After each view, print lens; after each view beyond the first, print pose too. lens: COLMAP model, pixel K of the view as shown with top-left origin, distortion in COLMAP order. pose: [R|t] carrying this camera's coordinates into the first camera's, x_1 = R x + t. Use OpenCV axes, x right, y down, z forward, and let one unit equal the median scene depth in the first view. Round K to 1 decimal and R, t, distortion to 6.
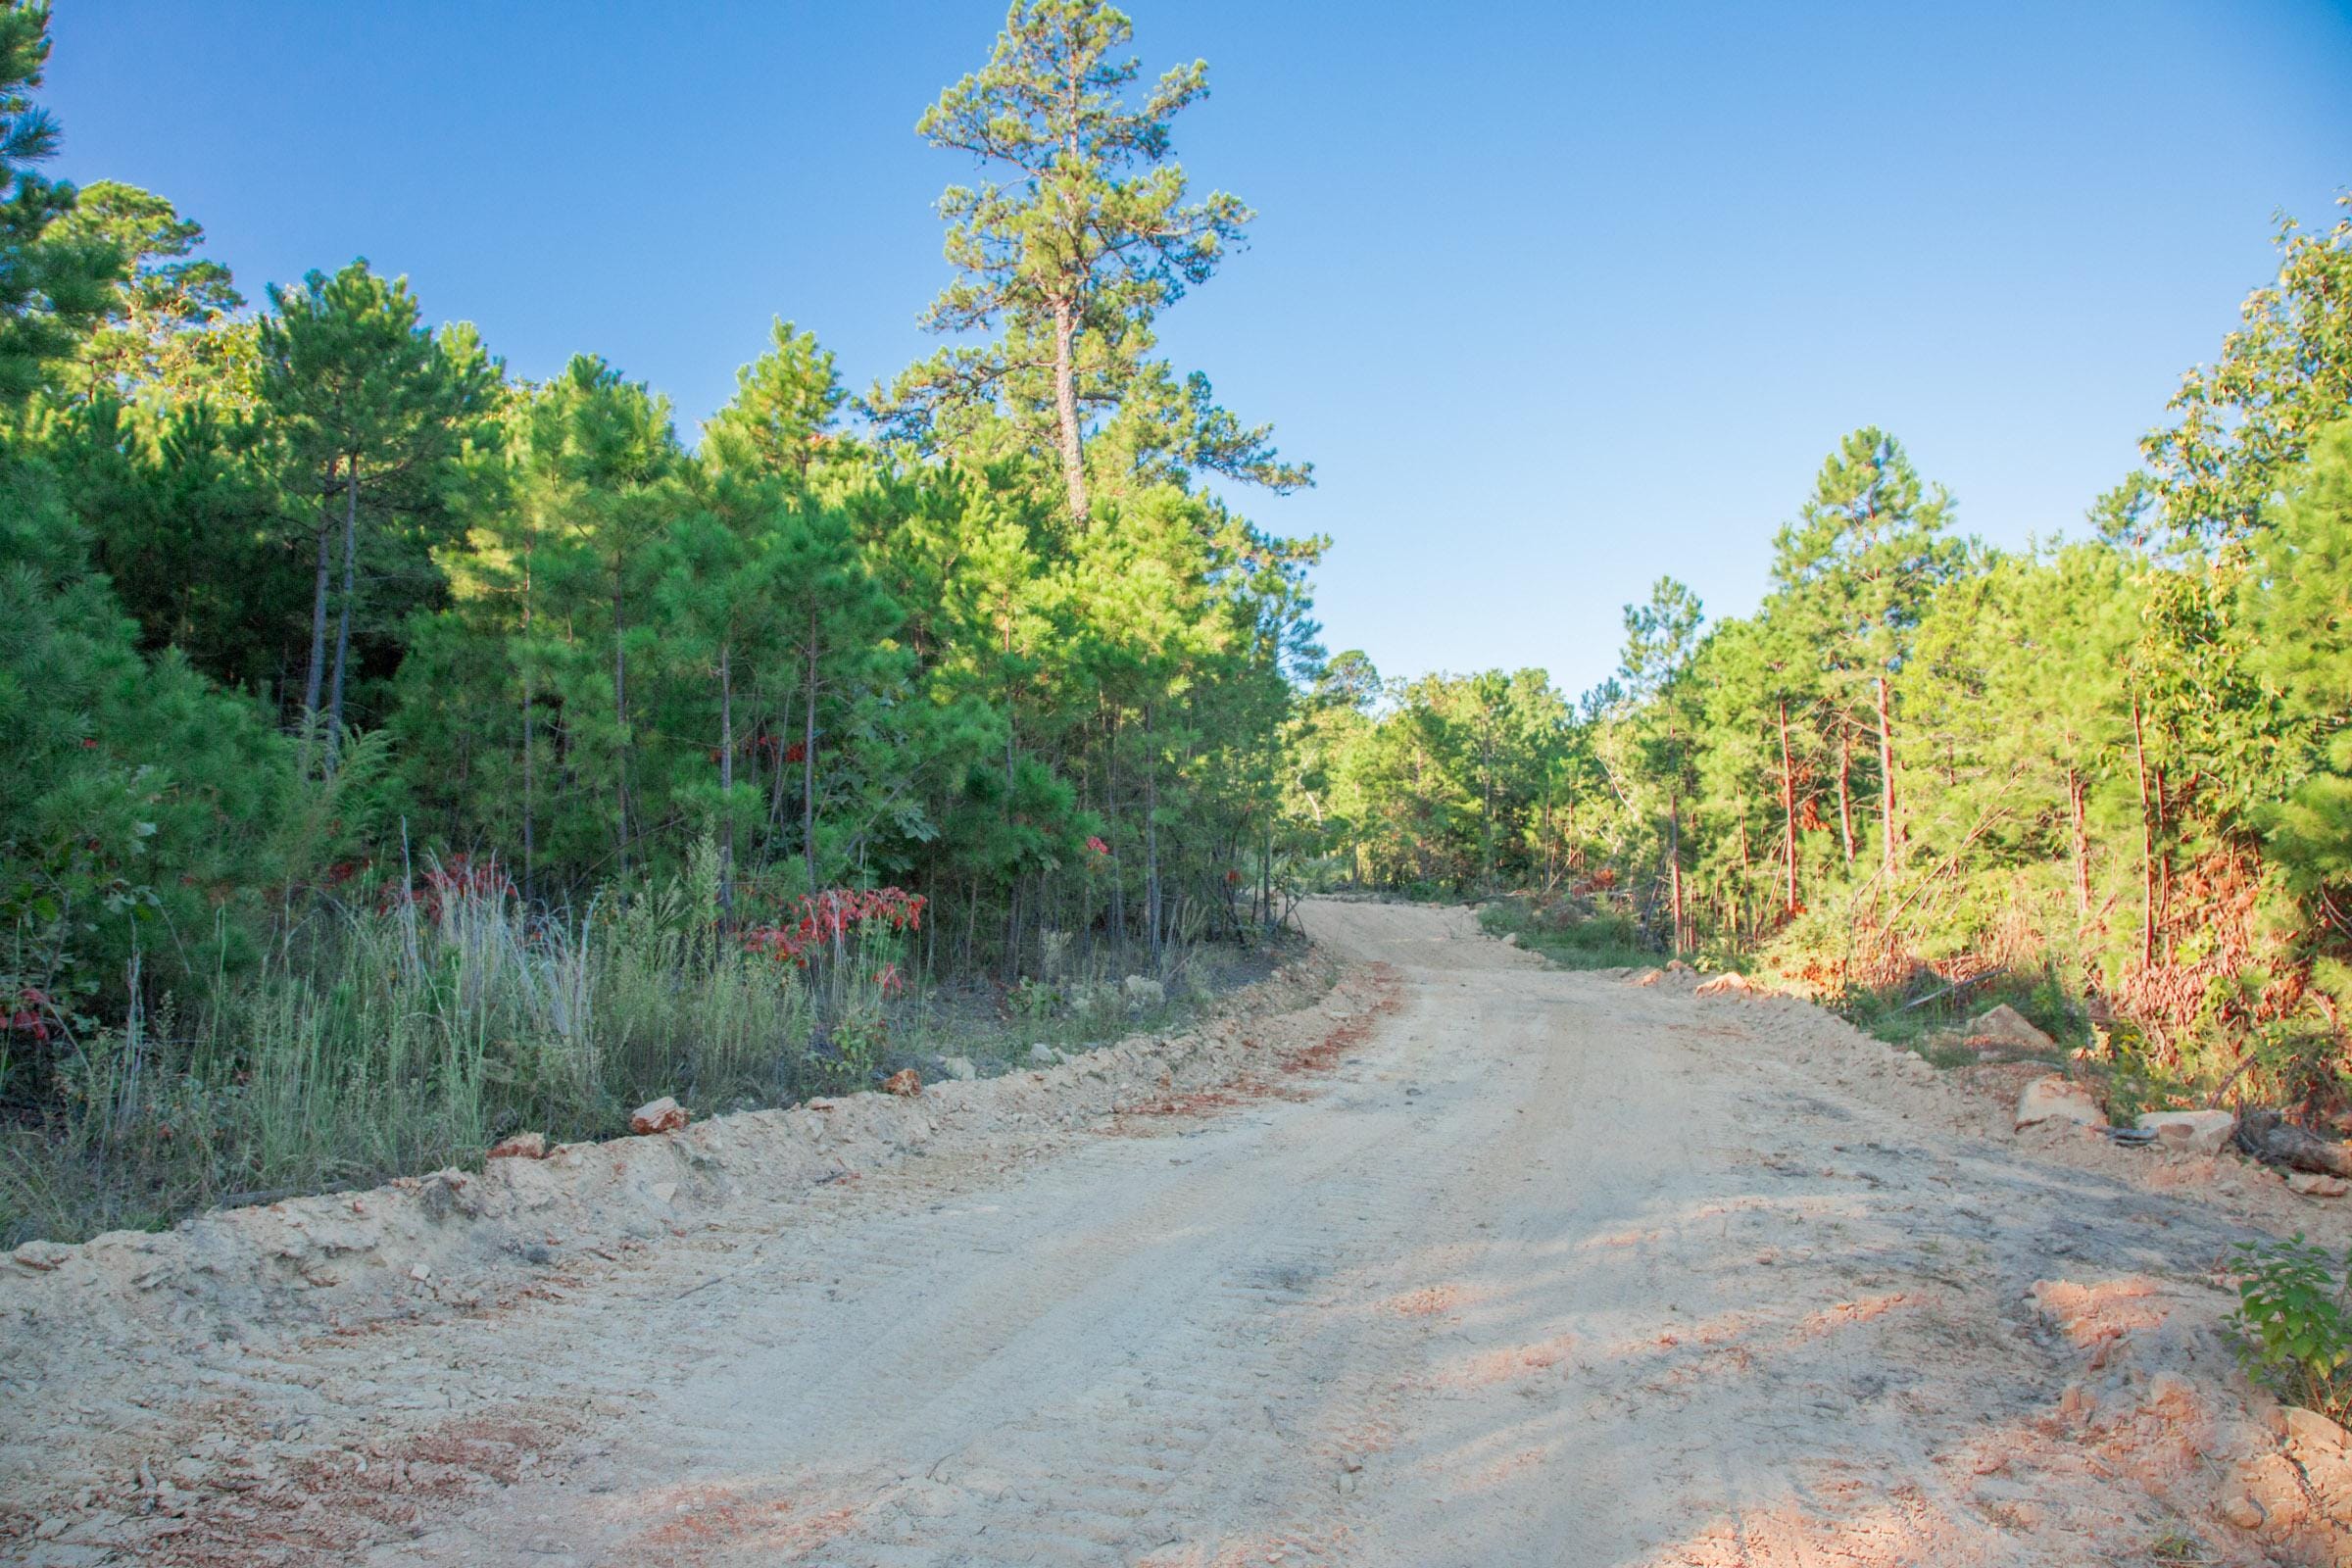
lens RADIAL K [[1689.9, 0, 1176.0], [0, 1689.9, 784.0], [0, 0, 1]] dist [-0.009920, -0.004085]
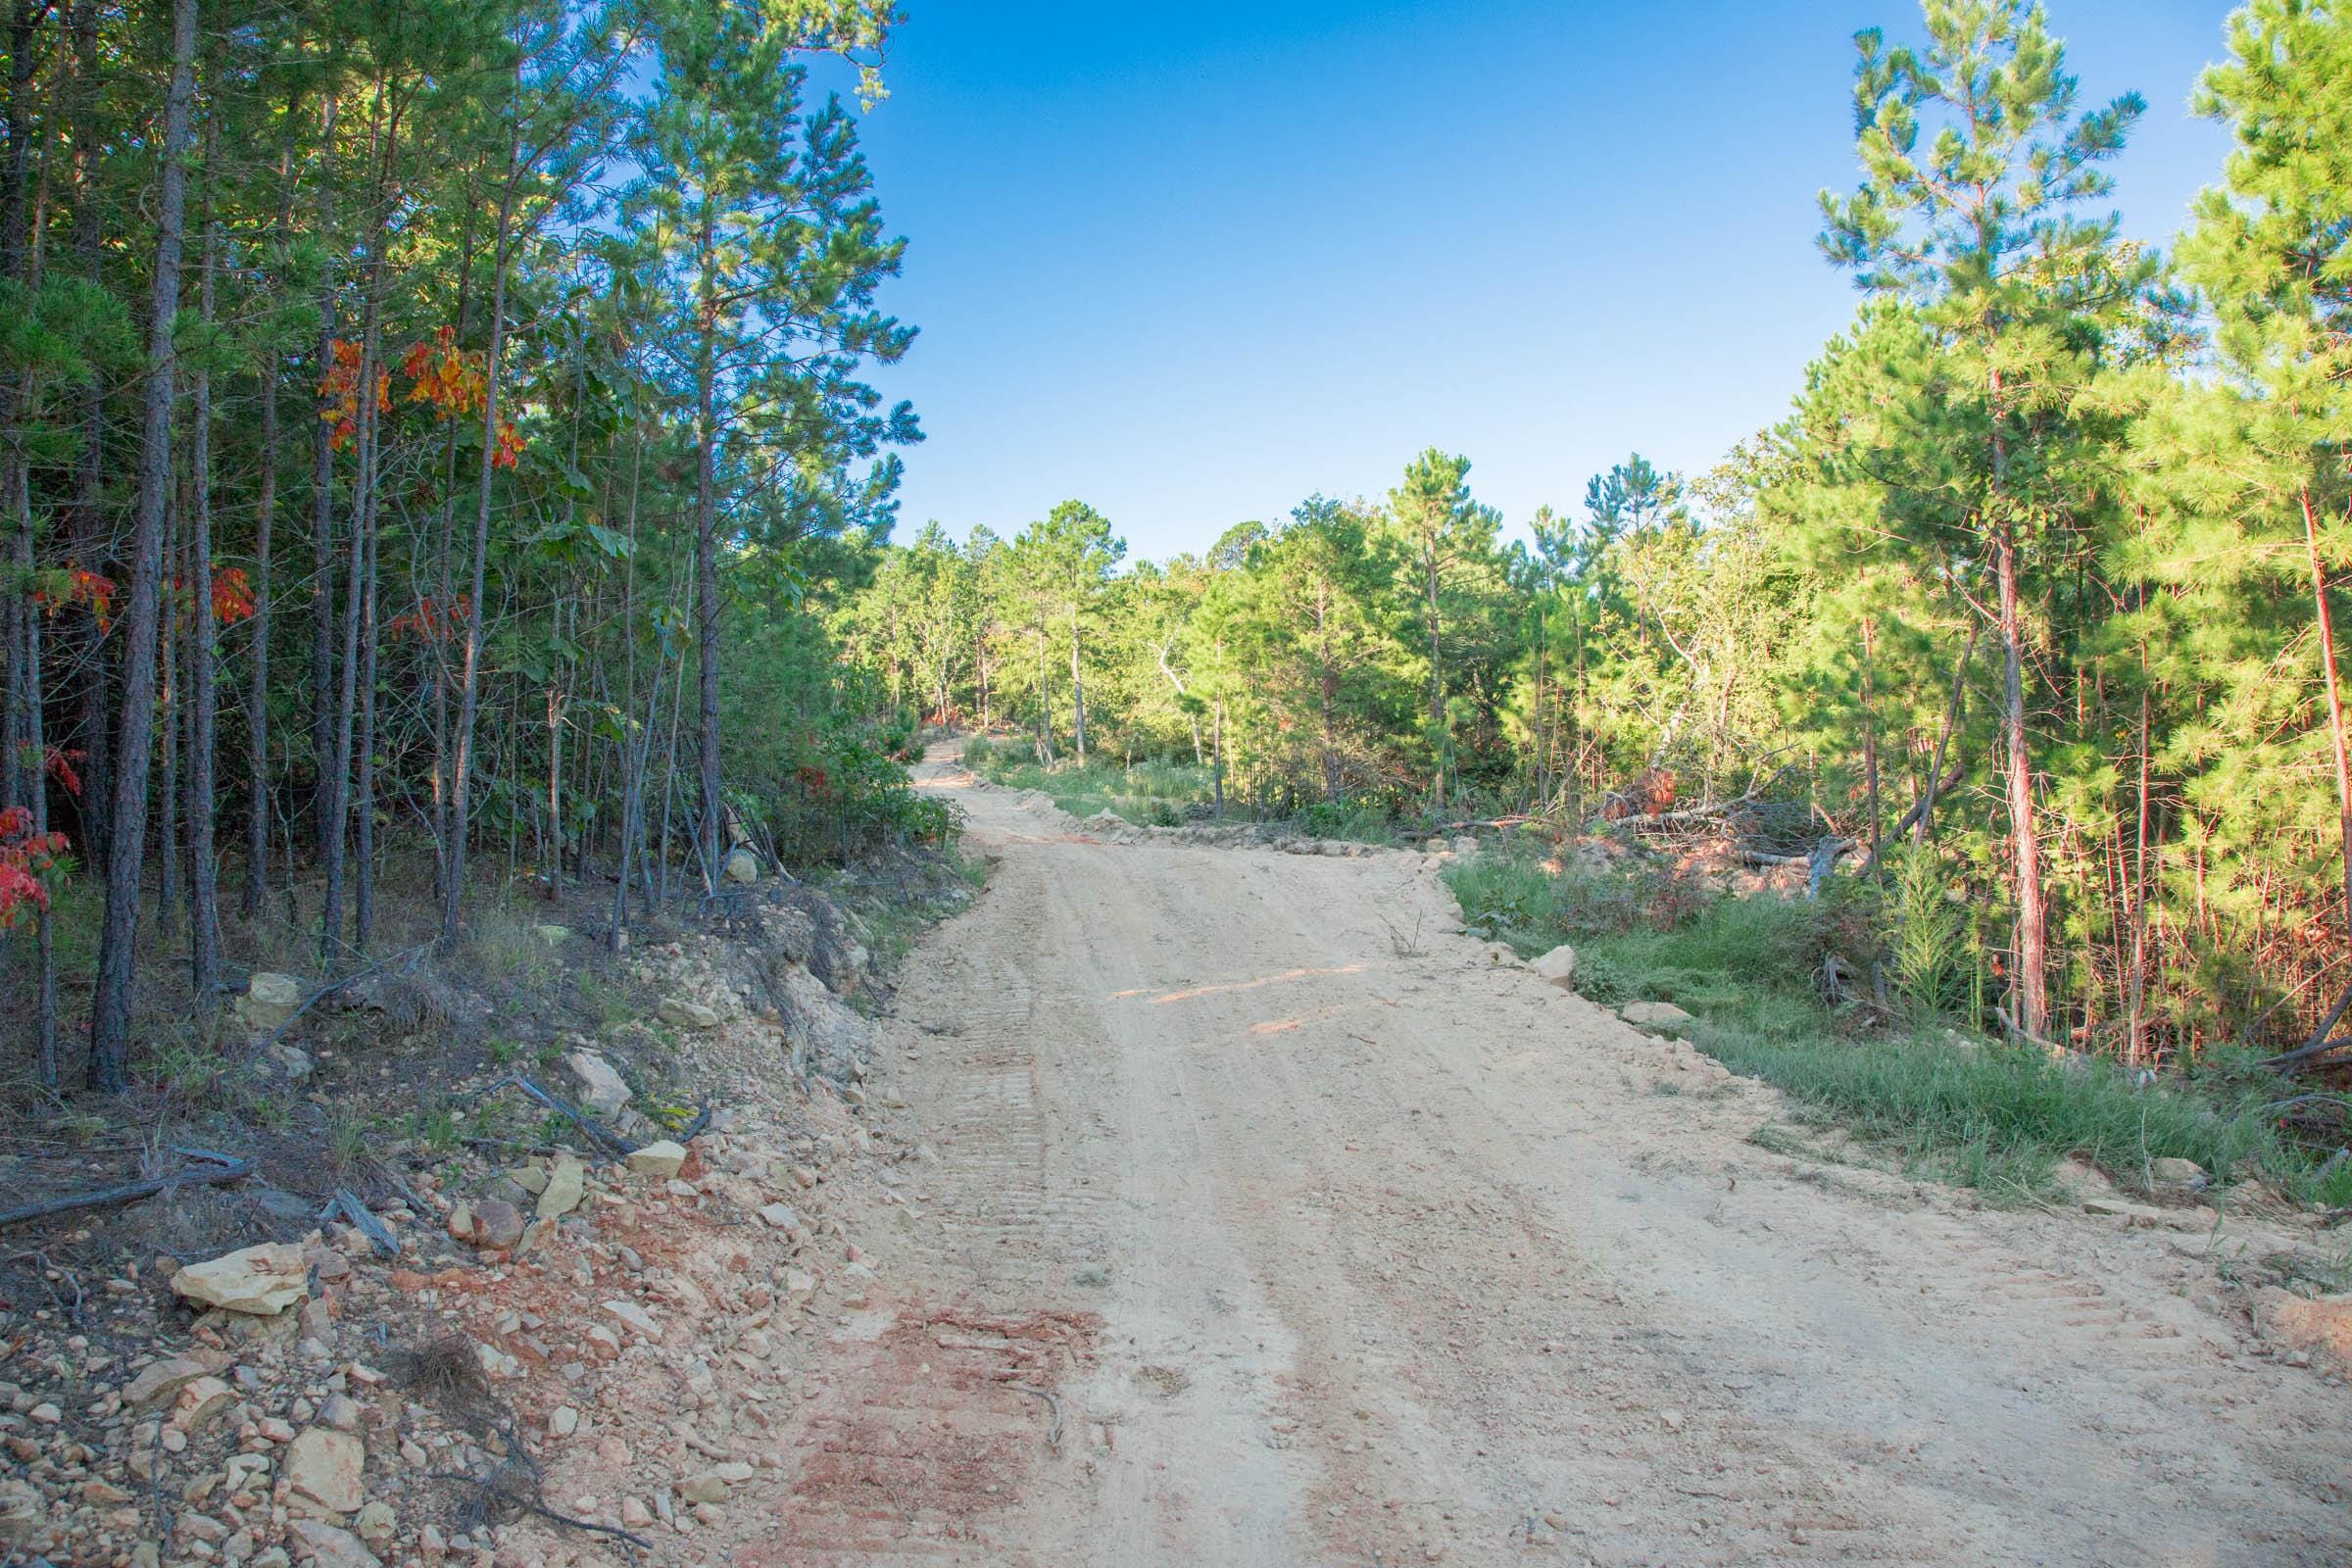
lens RADIAL K [[1689.9, 0, 1176.0], [0, 1689.9, 784.0], [0, 0, 1]] dist [-0.009920, -0.004085]
pose [[0.998344, -0.027043, 0.050781, 0.062520], [0.024461, 0.998410, 0.050781, 0.020193], [-0.052074, -0.049455, 0.997418, 0.416110]]
